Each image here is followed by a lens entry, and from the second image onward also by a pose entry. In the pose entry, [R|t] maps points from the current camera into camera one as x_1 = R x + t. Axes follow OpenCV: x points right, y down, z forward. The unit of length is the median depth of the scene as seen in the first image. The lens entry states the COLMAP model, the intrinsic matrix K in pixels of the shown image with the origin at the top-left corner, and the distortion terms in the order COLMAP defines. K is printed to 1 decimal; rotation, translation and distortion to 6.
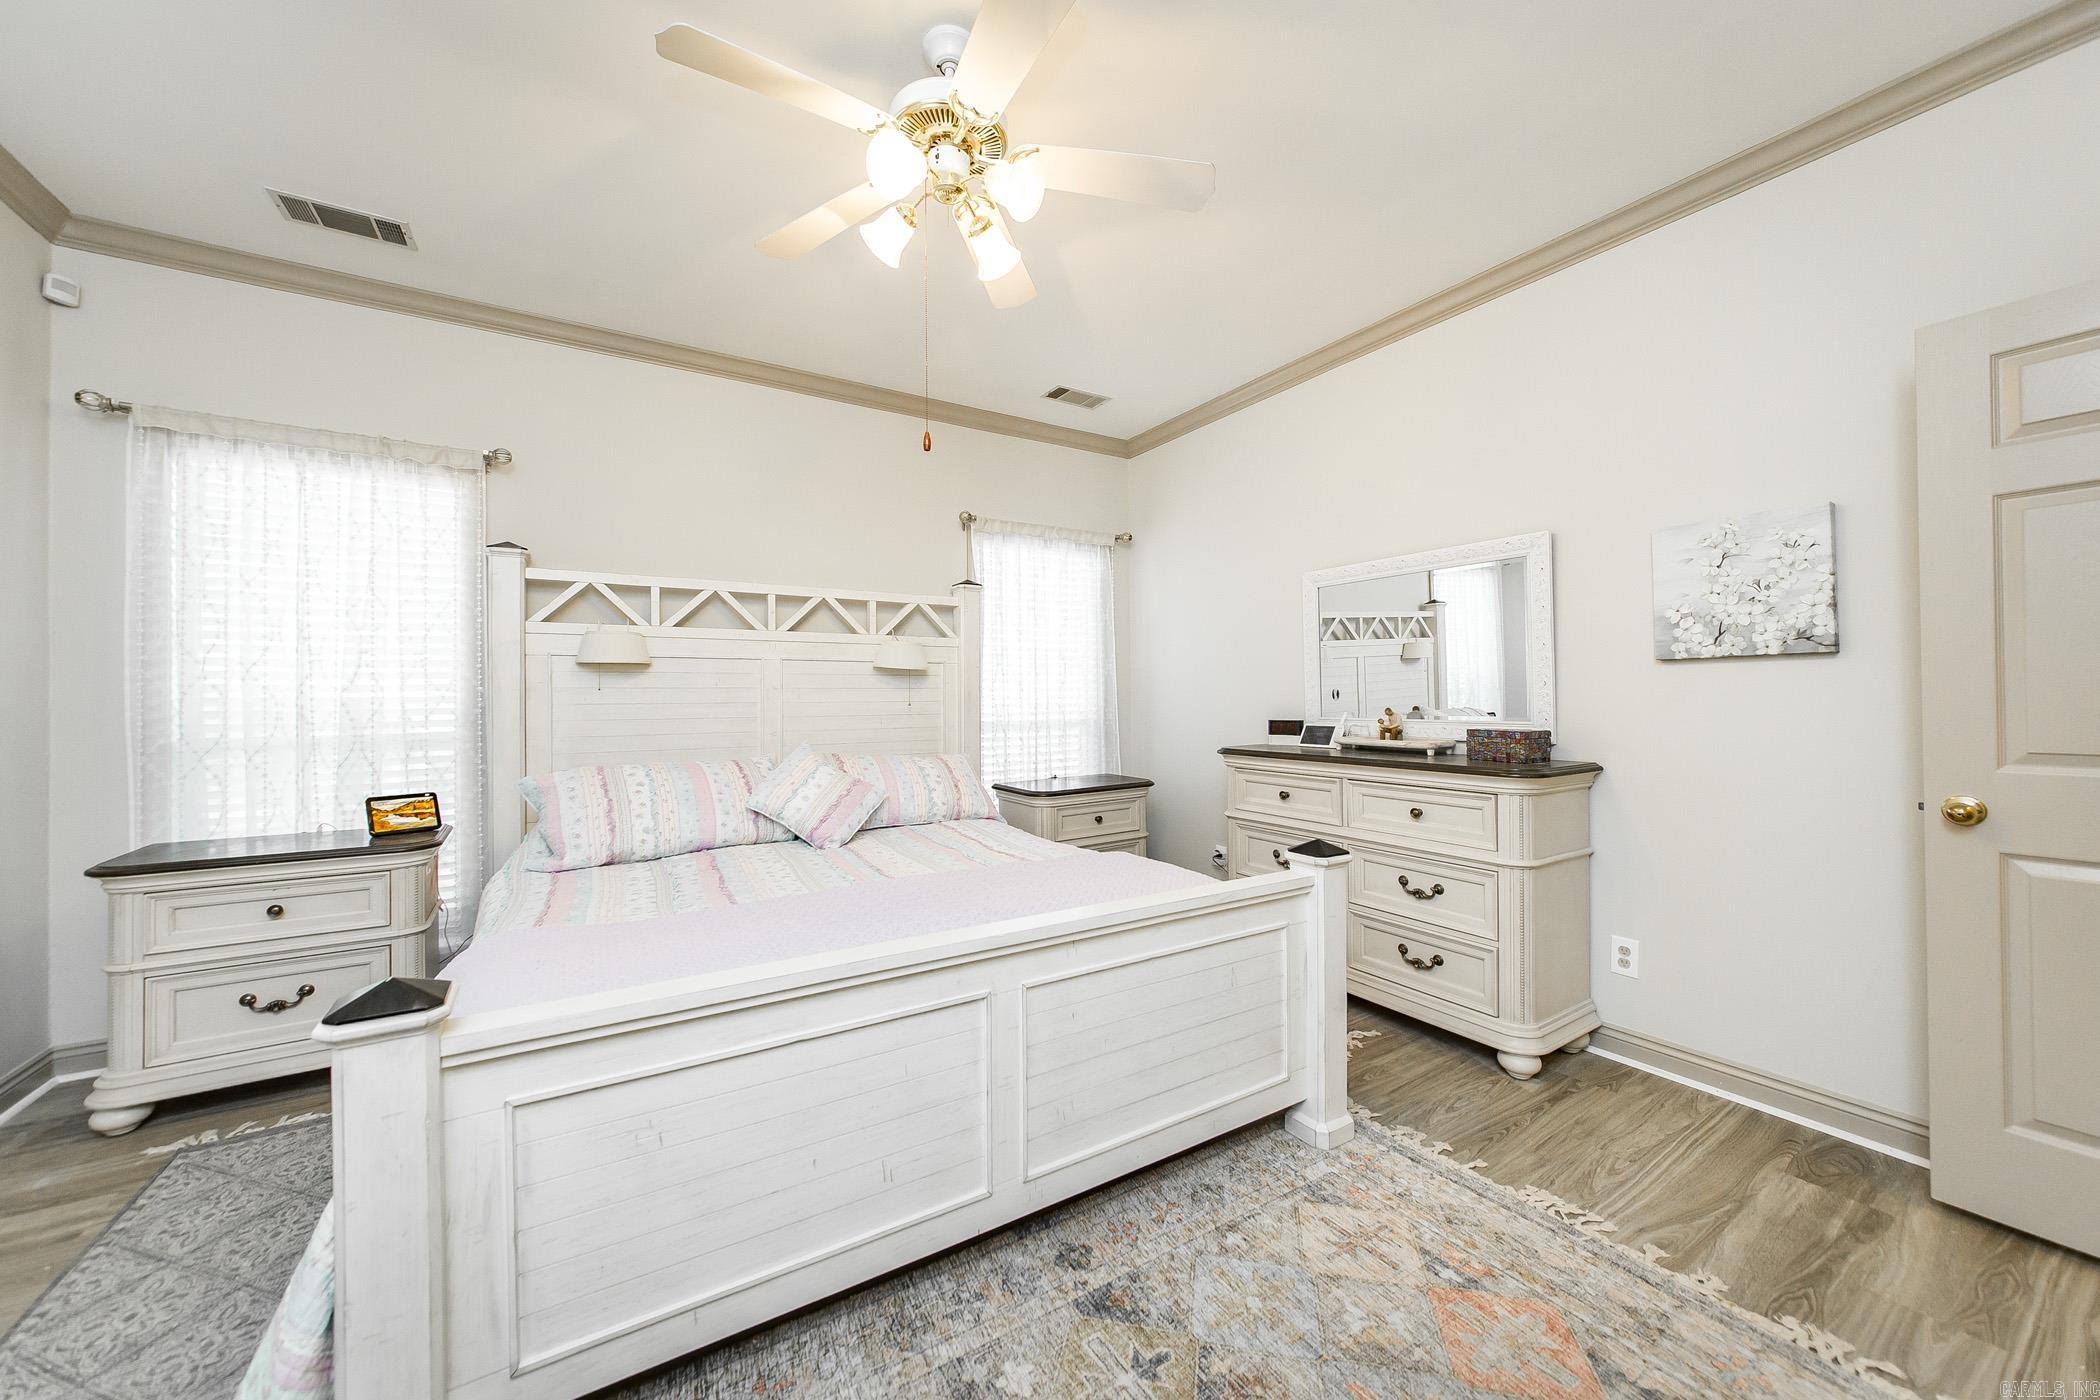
lens RADIAL K [[758.6, 0, 1050.0], [0, 758.6, 700.0], [0, 0, 1]] dist [-0.002016, -0.000319]
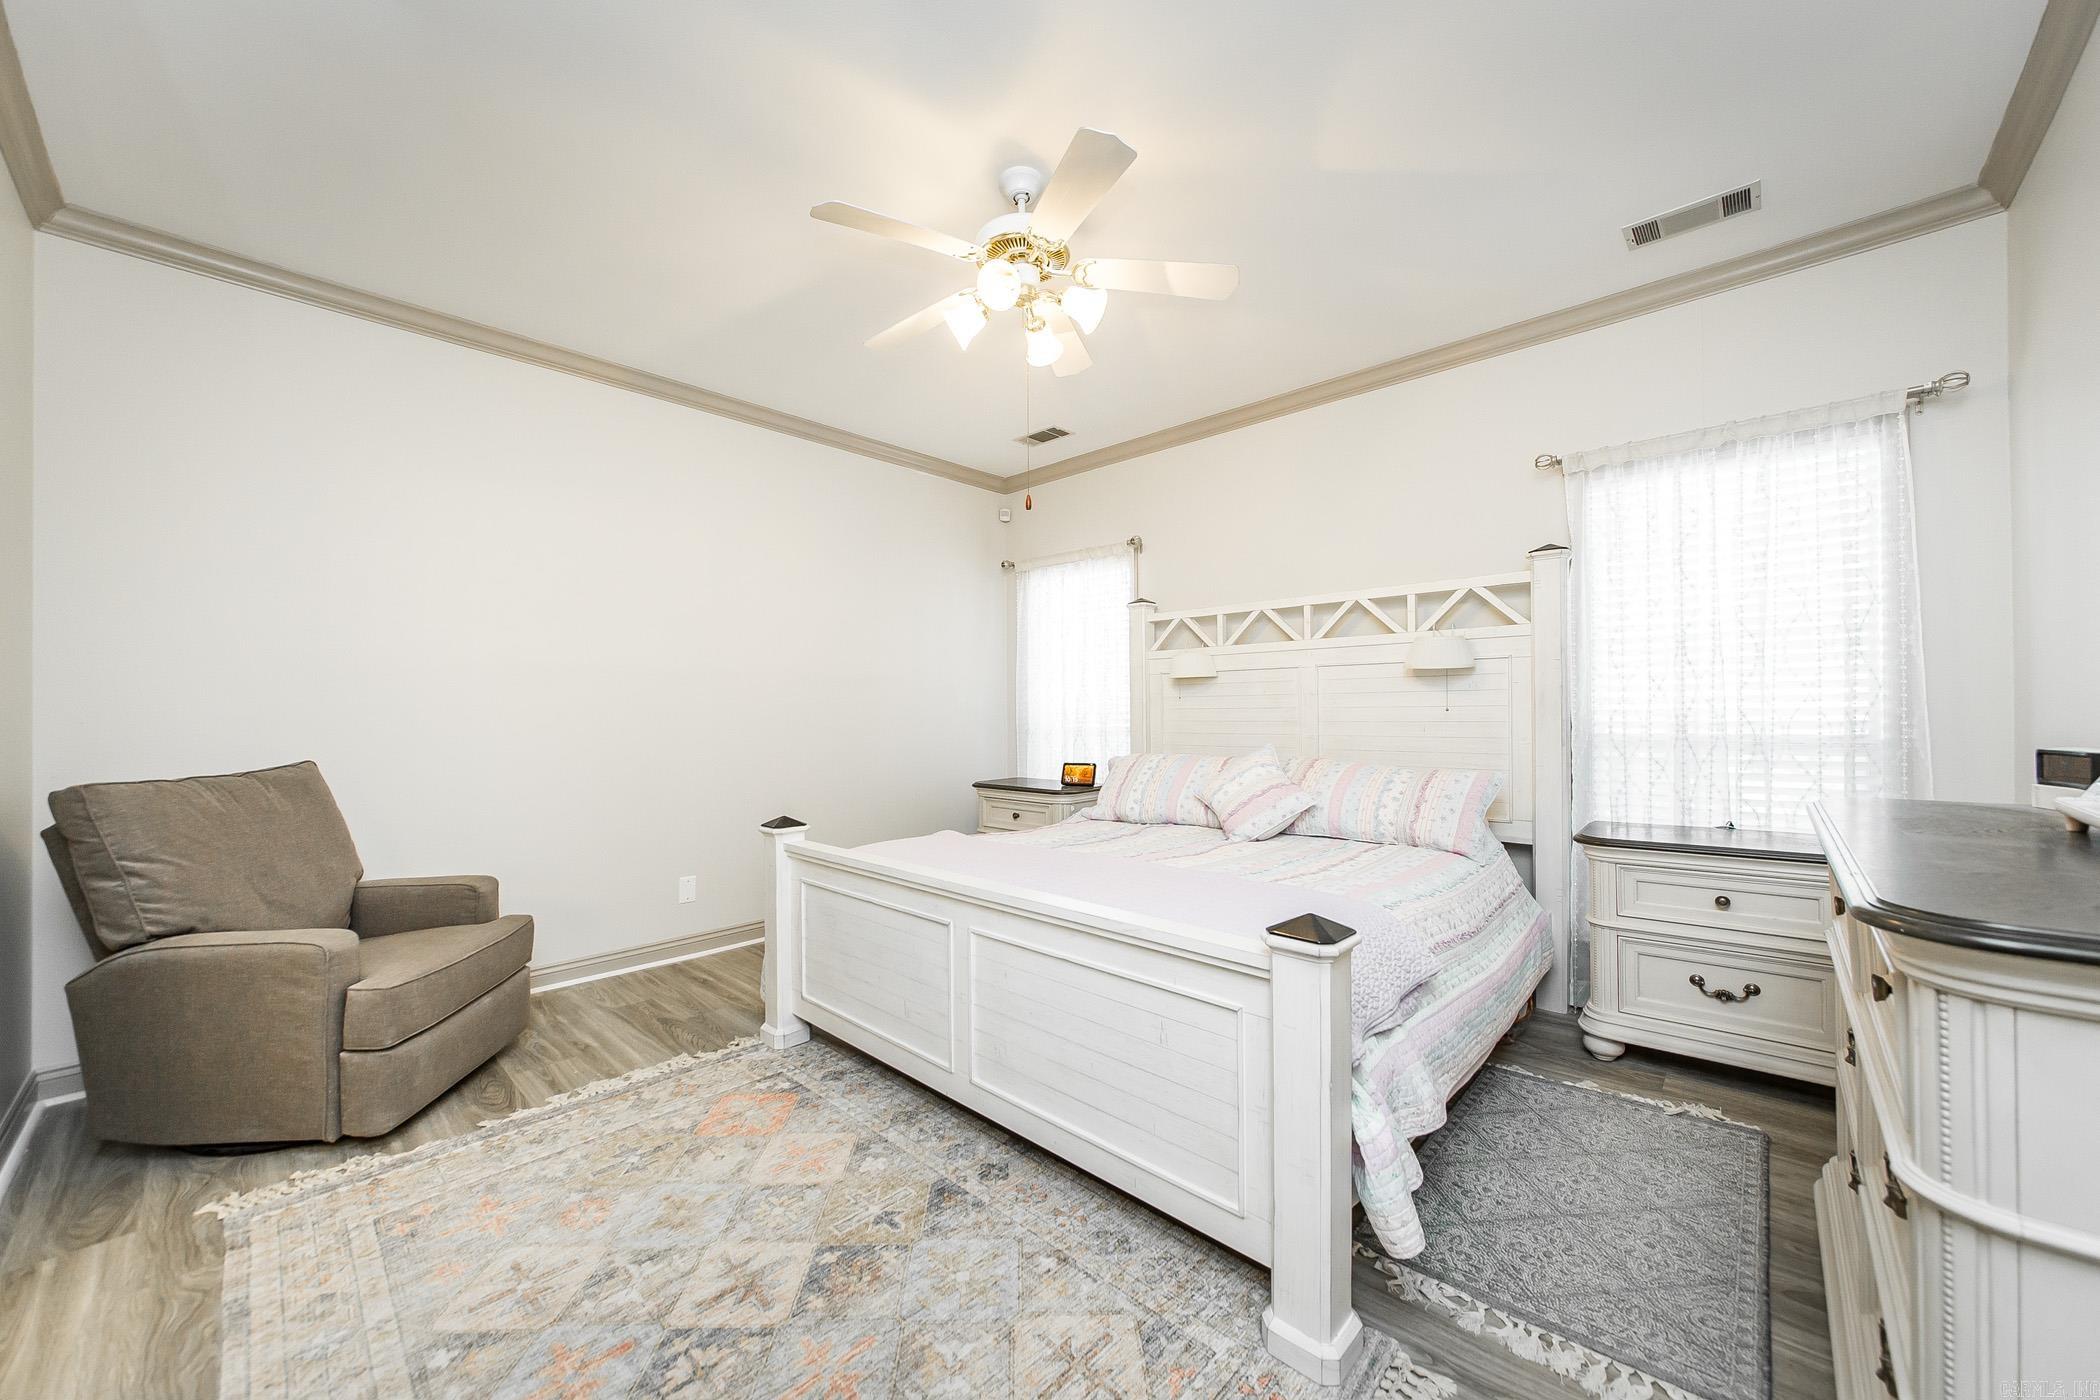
lens RADIAL K [[769.4, 0, 1041.2], [0, 769.4, 708.9], [0, 0, 1]] dist [0.007280, -0.000044]
pose [[0.261031, 0.002702, -0.965327, 0.865157], [0.006124, 0.999971, 0.004455, -0.002254], [0.965311, -0.007075, 0.261007, 0.535135]]
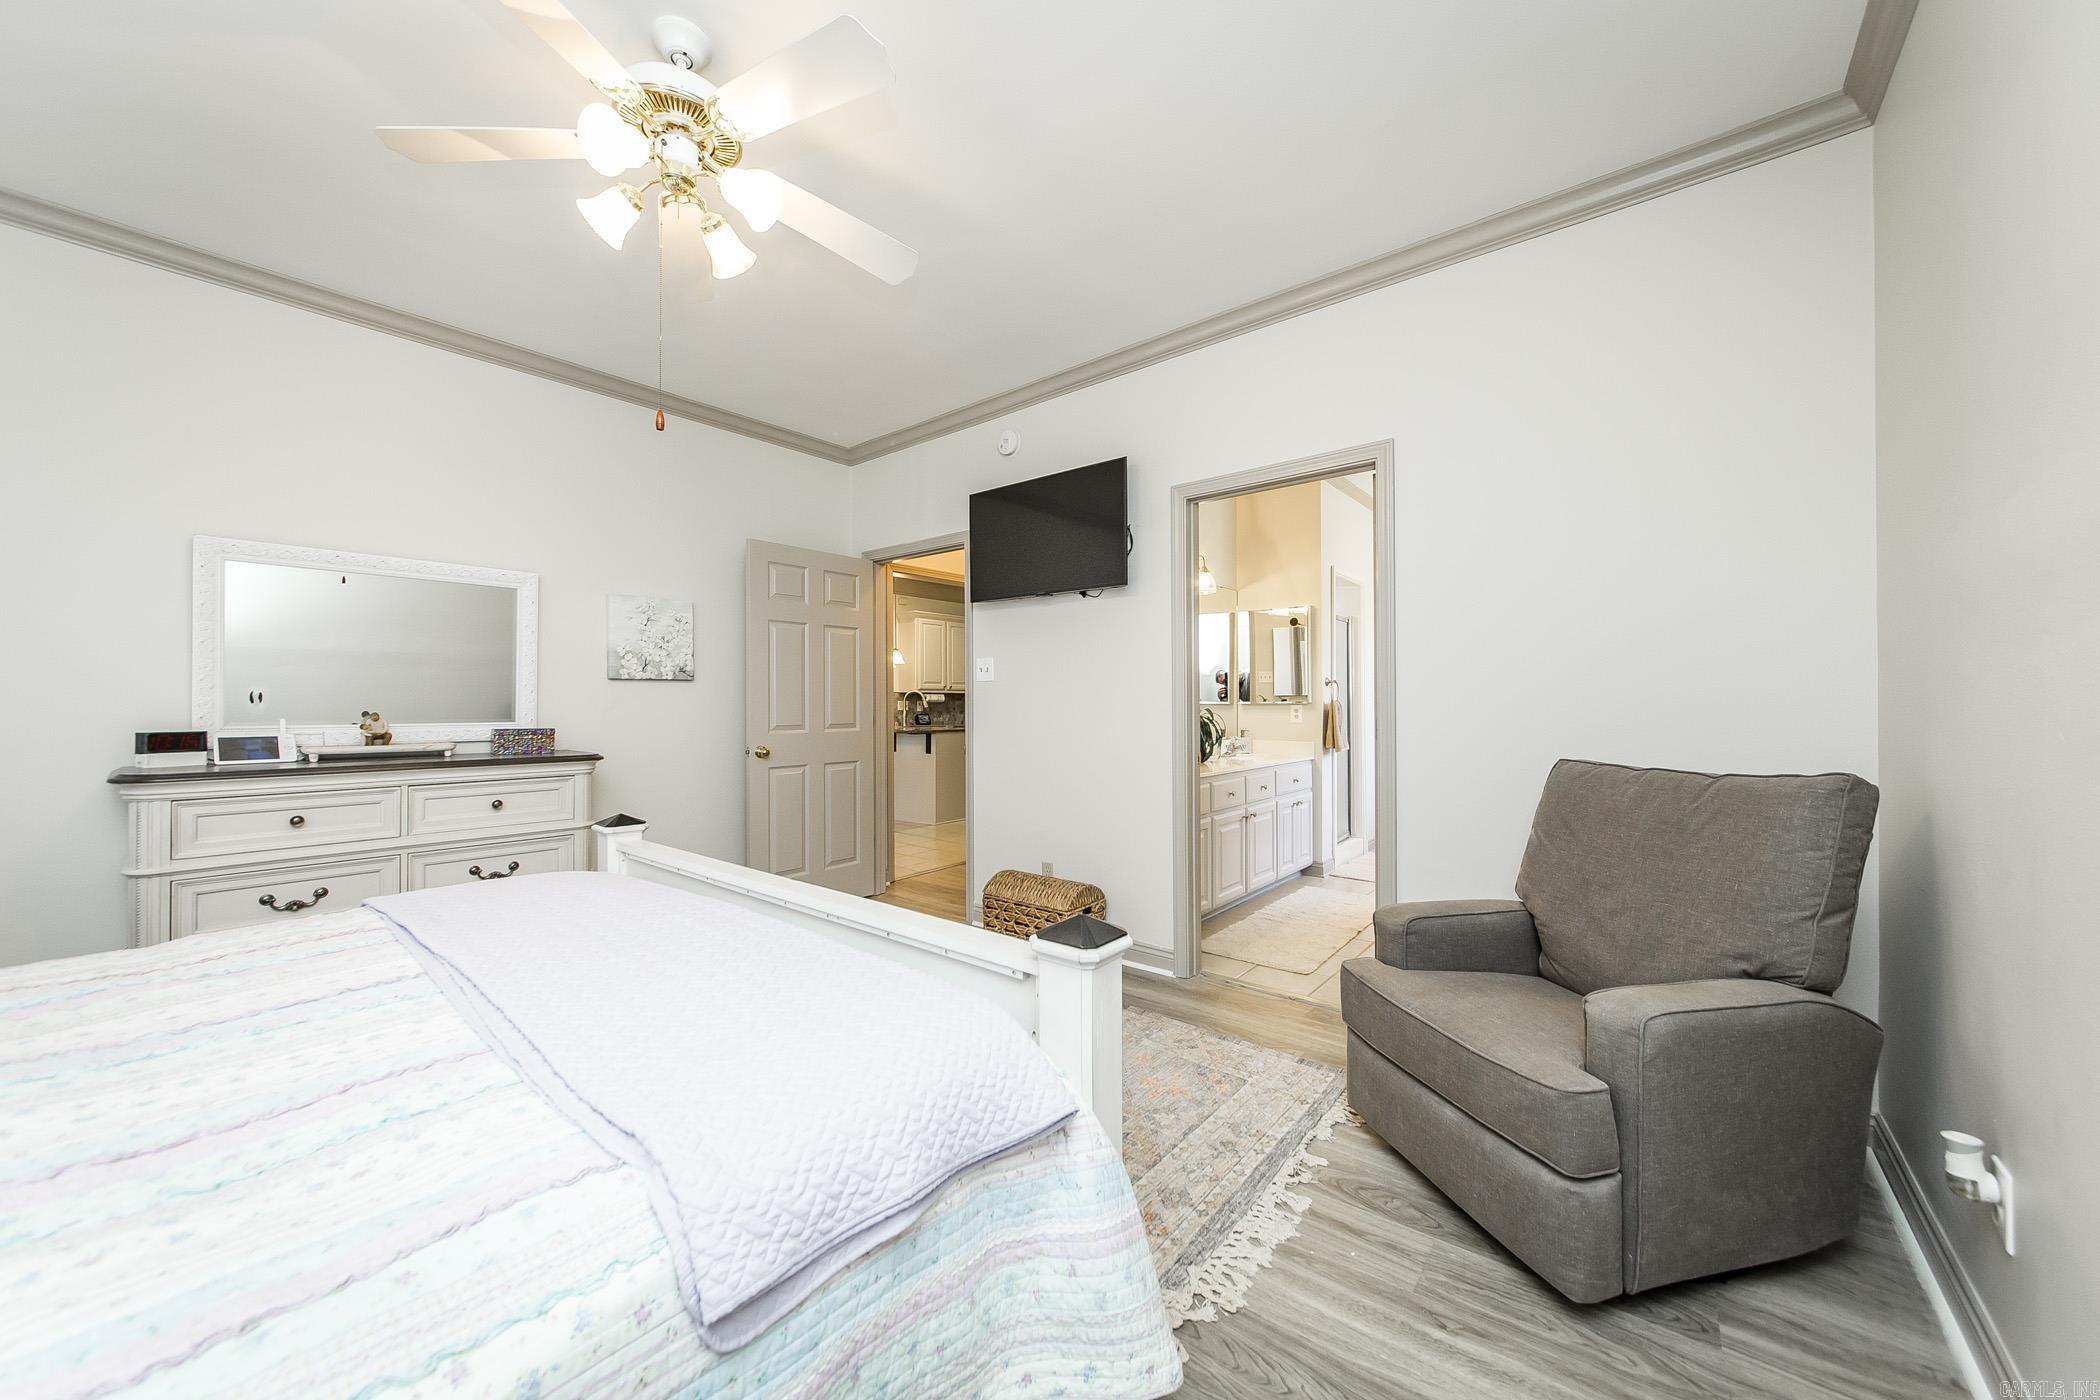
lens RADIAL K [[779.8, 0, 1050.0], [0, 779.8, 700.0], [0, 0, 1]] dist [-0.011967, -0.000312]
pose [[-0.326500, 0.011855, 0.945123, -0.980988], [0.003155, 0.999929, -0.011453, 0.011326], [-0.945192, -0.000758, -0.326515, 0.679281]]
